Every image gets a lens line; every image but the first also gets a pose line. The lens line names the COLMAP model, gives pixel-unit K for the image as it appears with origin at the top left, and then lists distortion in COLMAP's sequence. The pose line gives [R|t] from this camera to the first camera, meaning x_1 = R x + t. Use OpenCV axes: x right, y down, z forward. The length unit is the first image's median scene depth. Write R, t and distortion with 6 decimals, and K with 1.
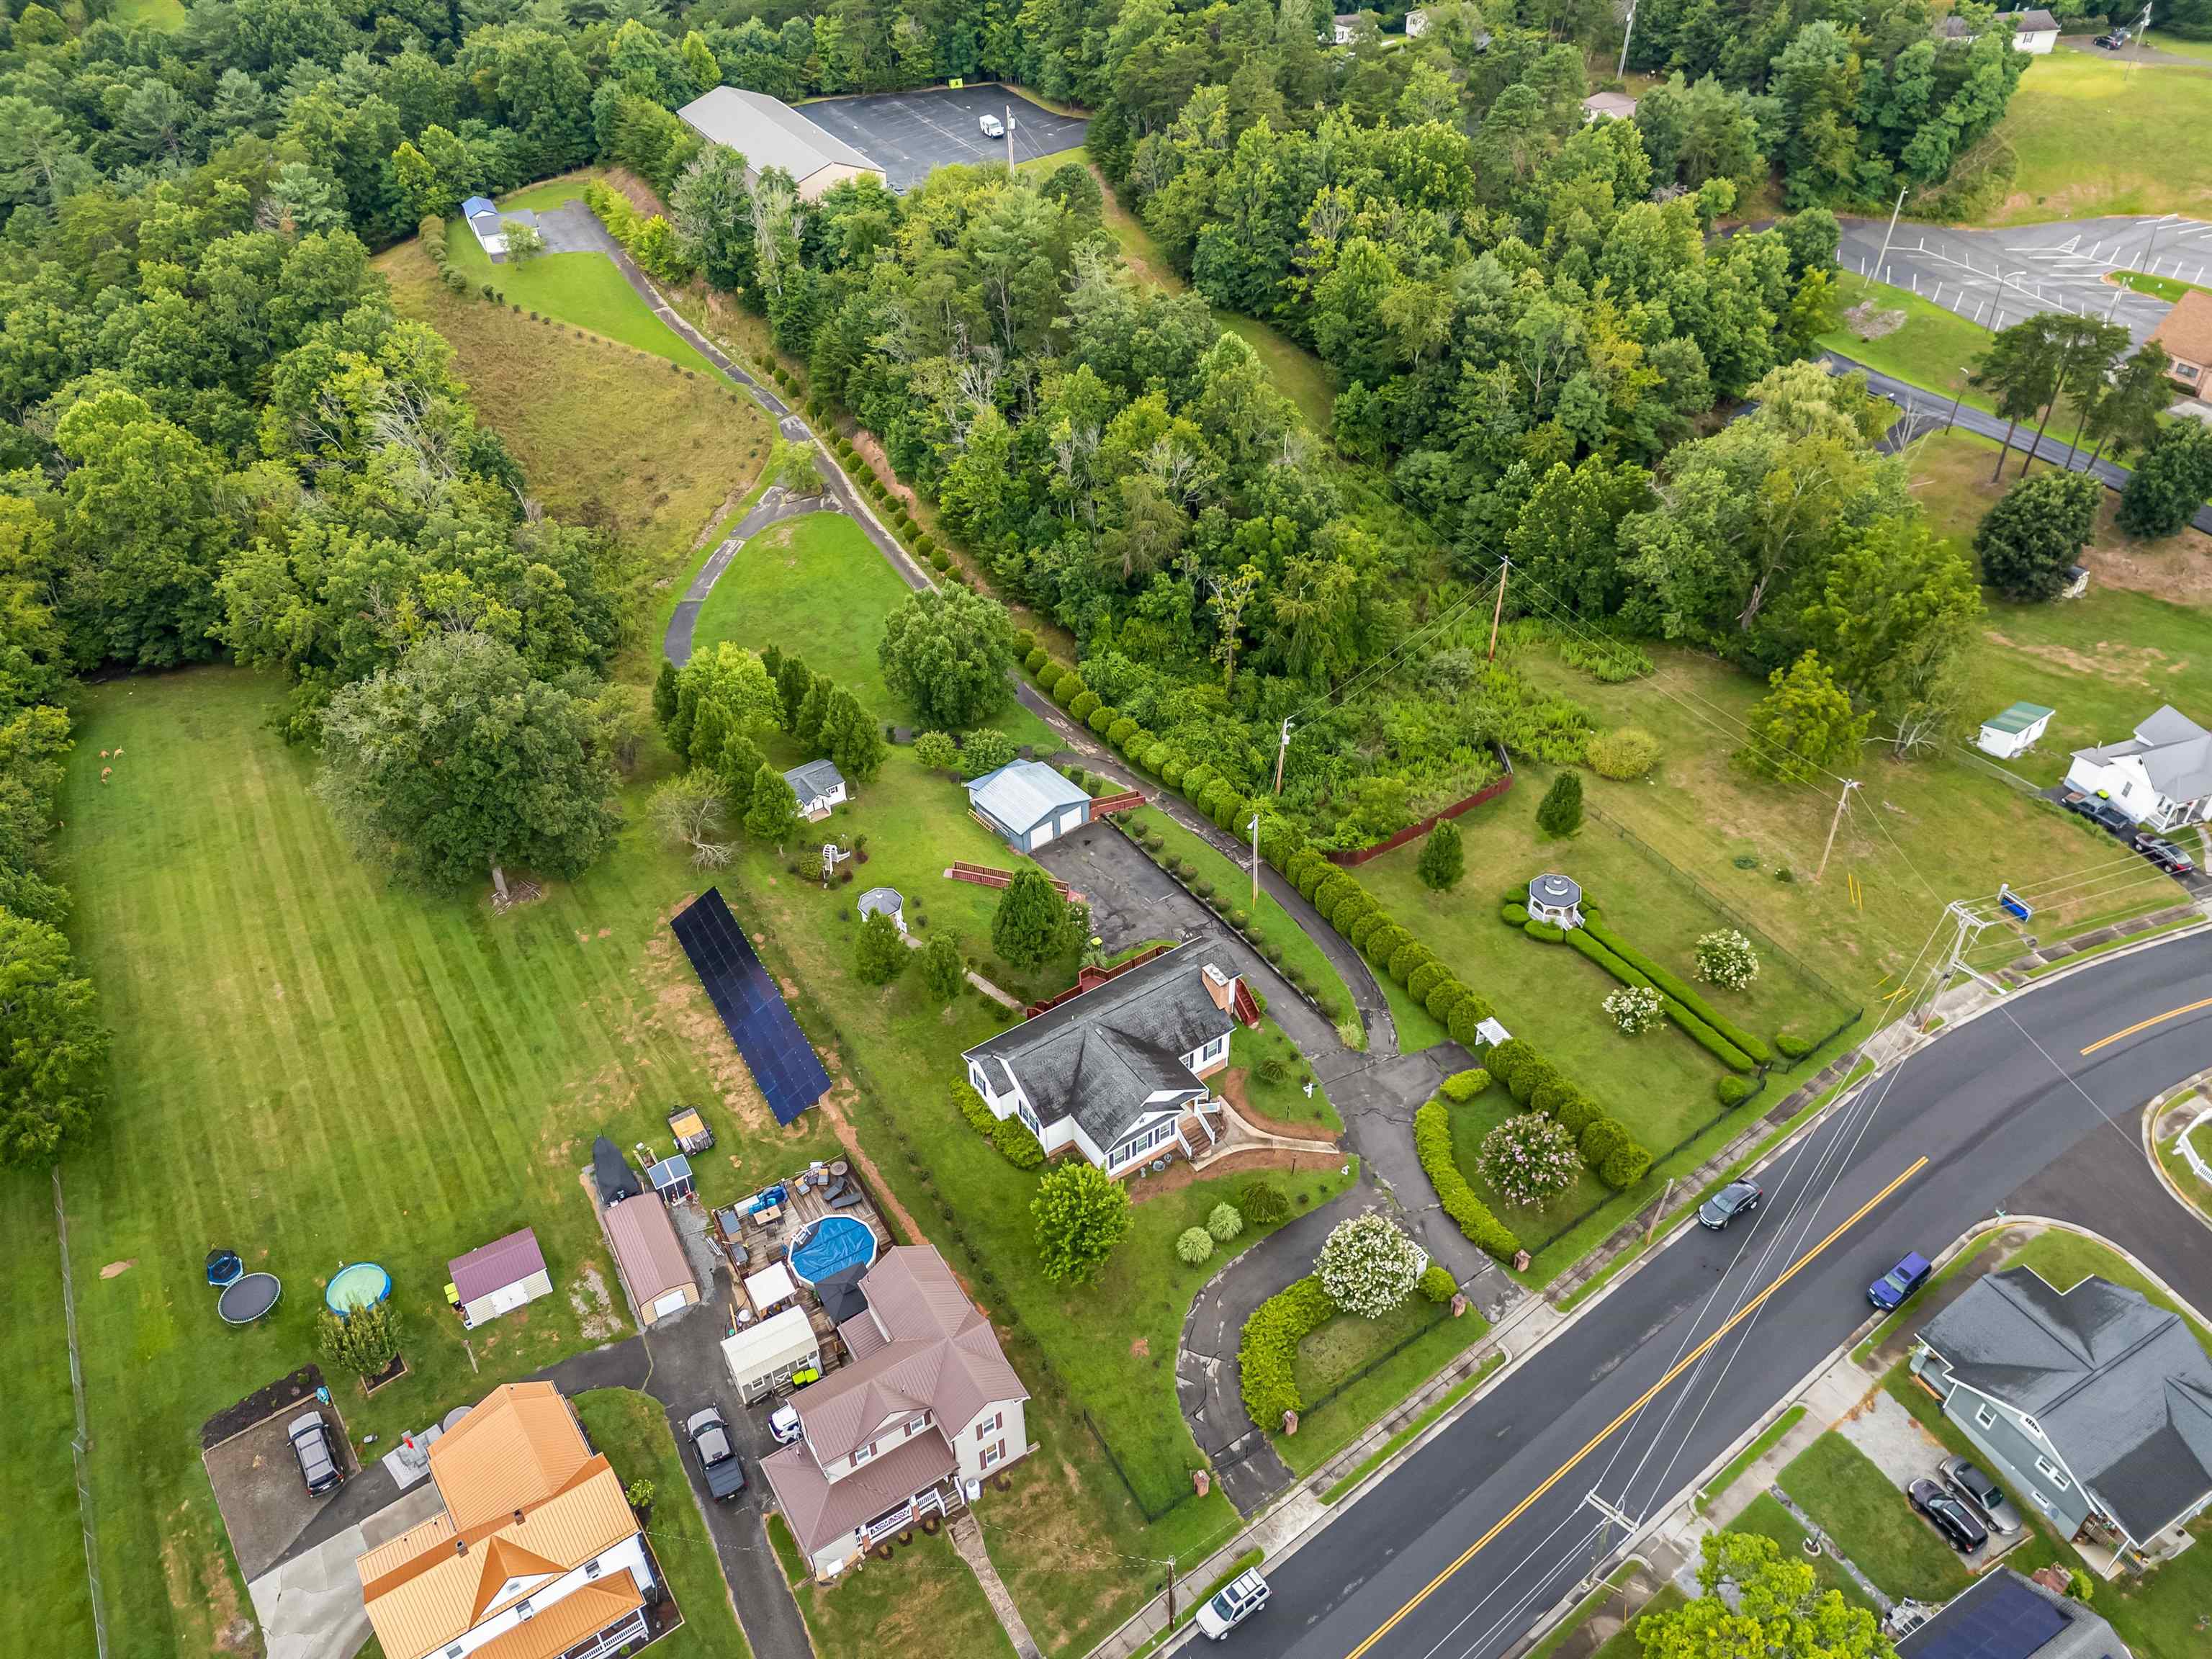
lens RADIAL K [[1629.2, 0, 1110.4], [0, 1629.2, 825.6], [0, 0, 1]] dist [0.070768, -0.063572]
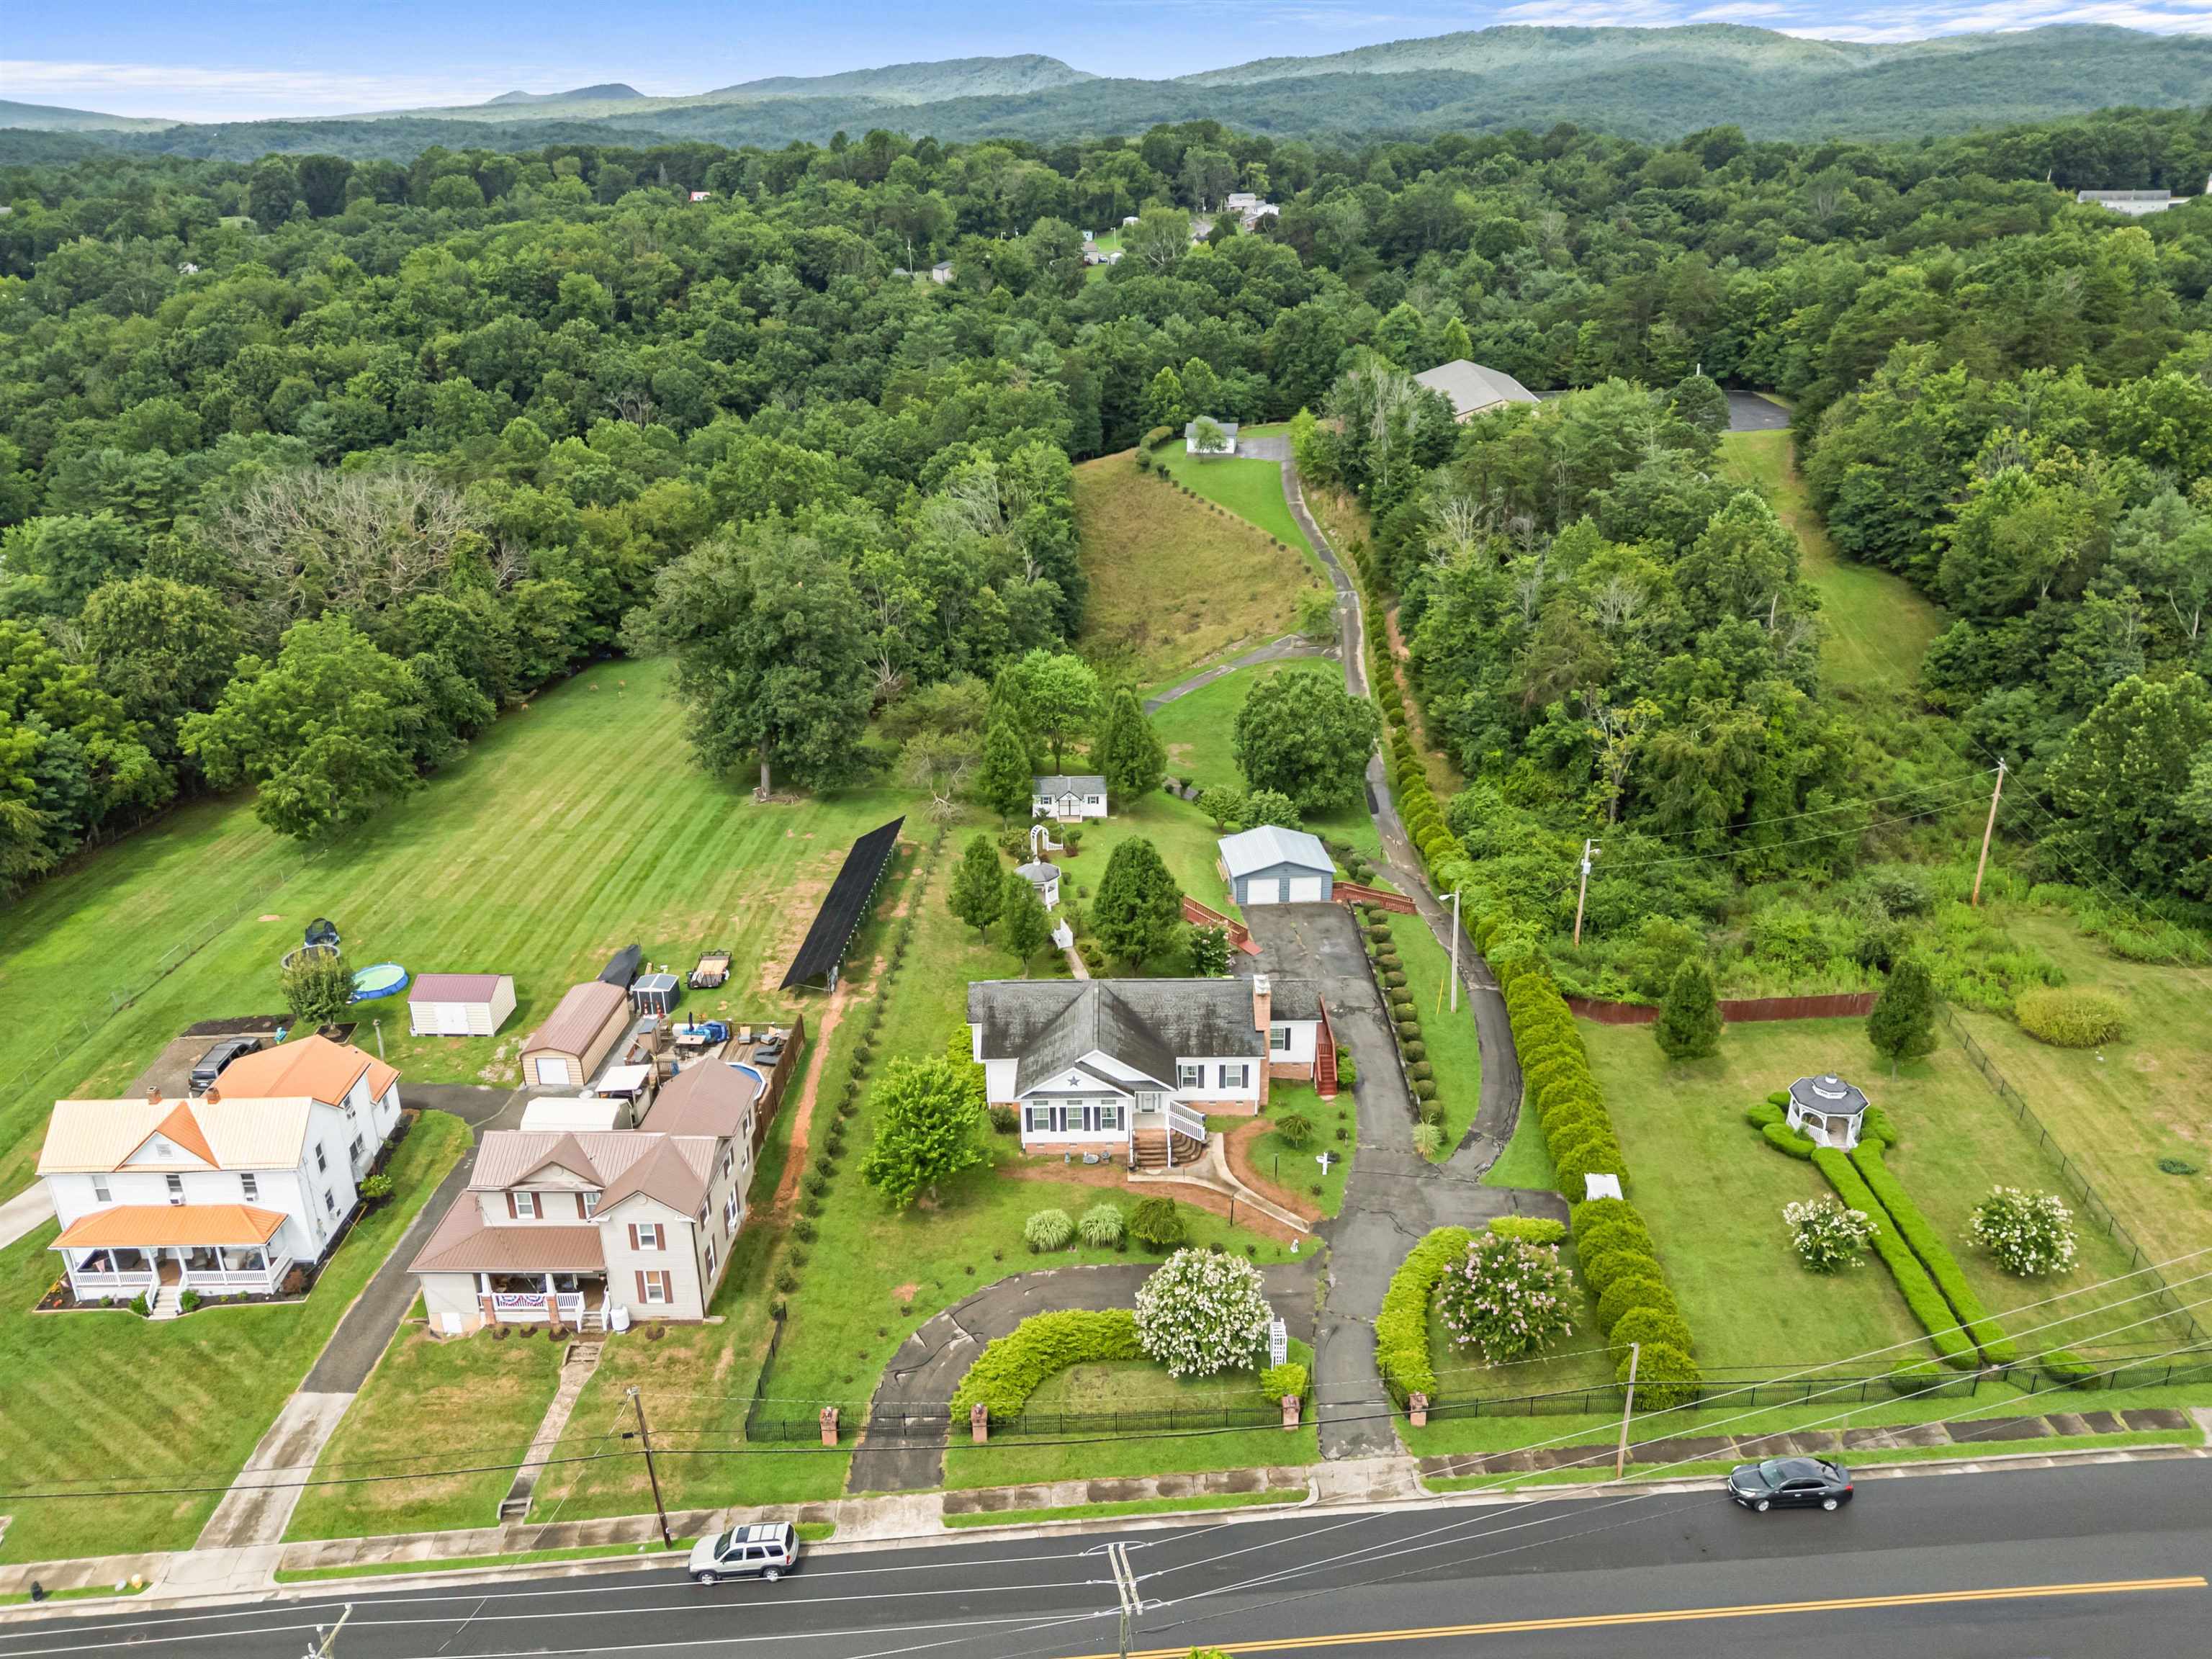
lens RADIAL K [[1623.1, 0, 1110.7], [0, 1623.1, 833.8], [0, 0, 1]] dist [0.080237, -0.076737]
pose [[0.828363, 0.223300, -0.513762, 0.343837], [-0.352250, 0.920748, -0.167758, 0.158493], [0.435585, 0.319938, 0.841371, 0.226338]]
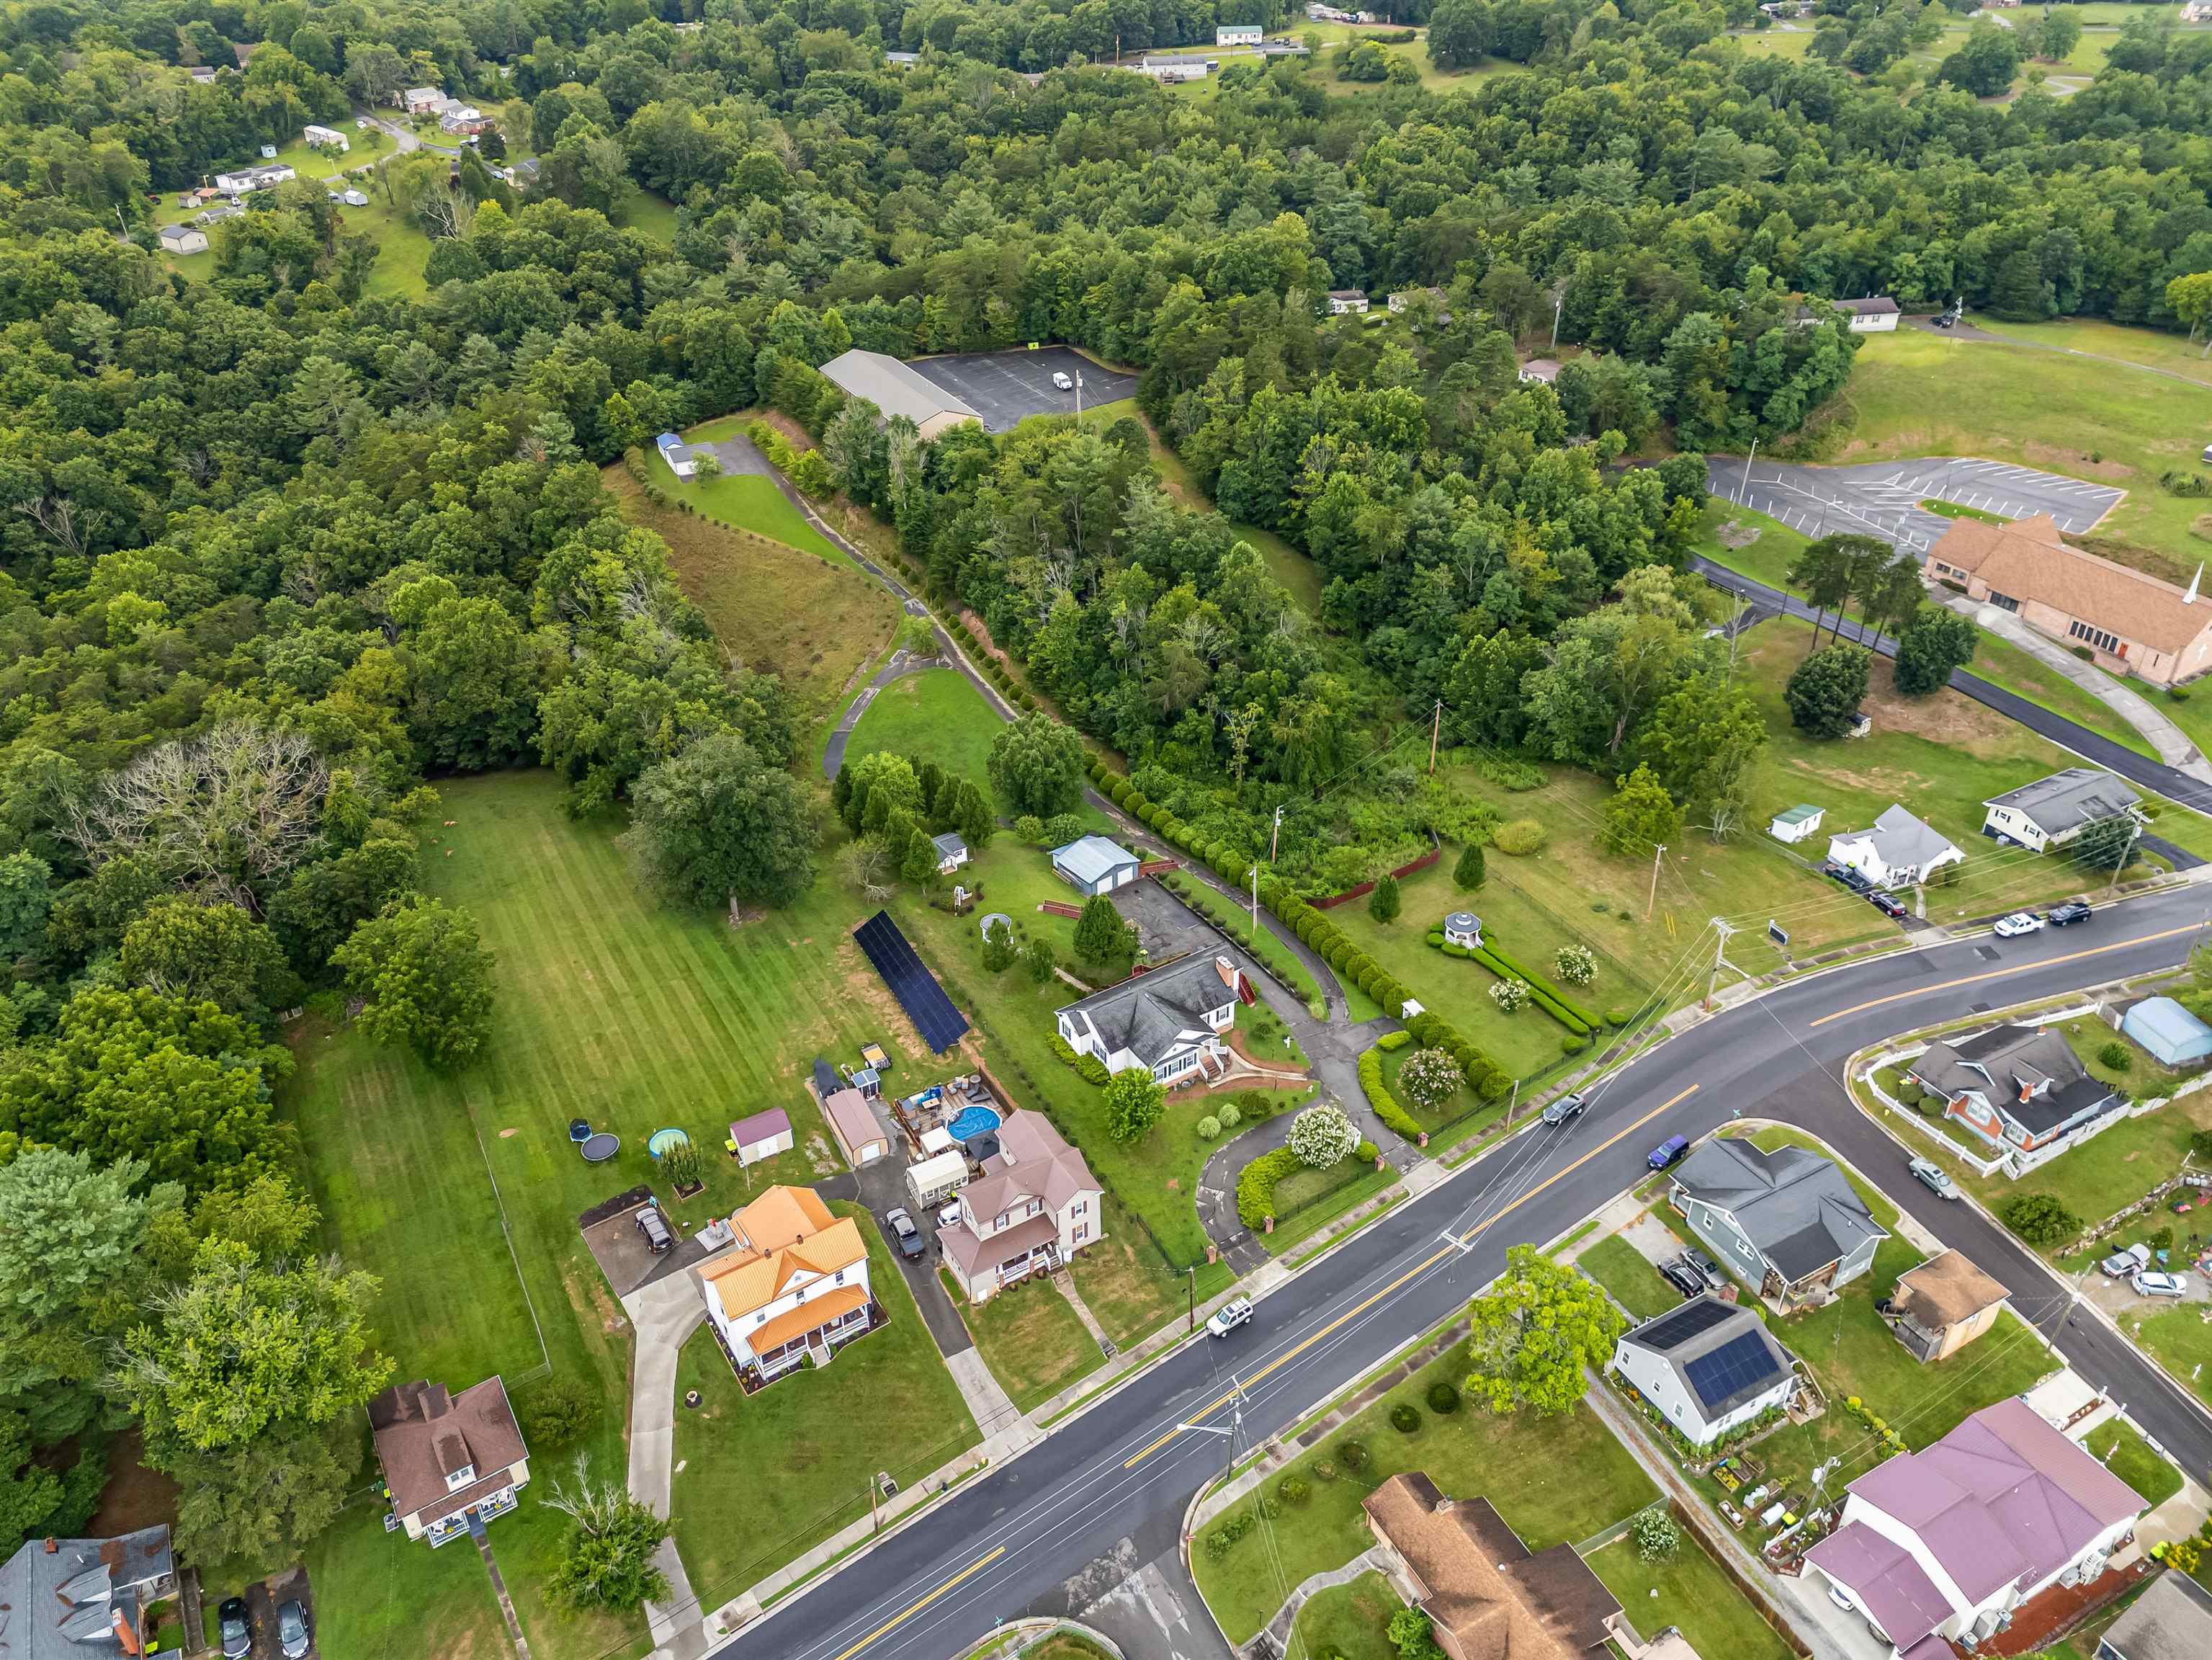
lens RADIAL K [[1629.4, 0, 1110.4], [0, 1629.4, 826.1], [0, 0, 1]] dist [0.070768, -0.063572]
pose [[0.999758, 0.011796, -0.018583, -0.012121], [-0.013785, 0.993742, -0.110844, 0.114973], [0.017159, 0.111074, 0.993664, -0.427092]]
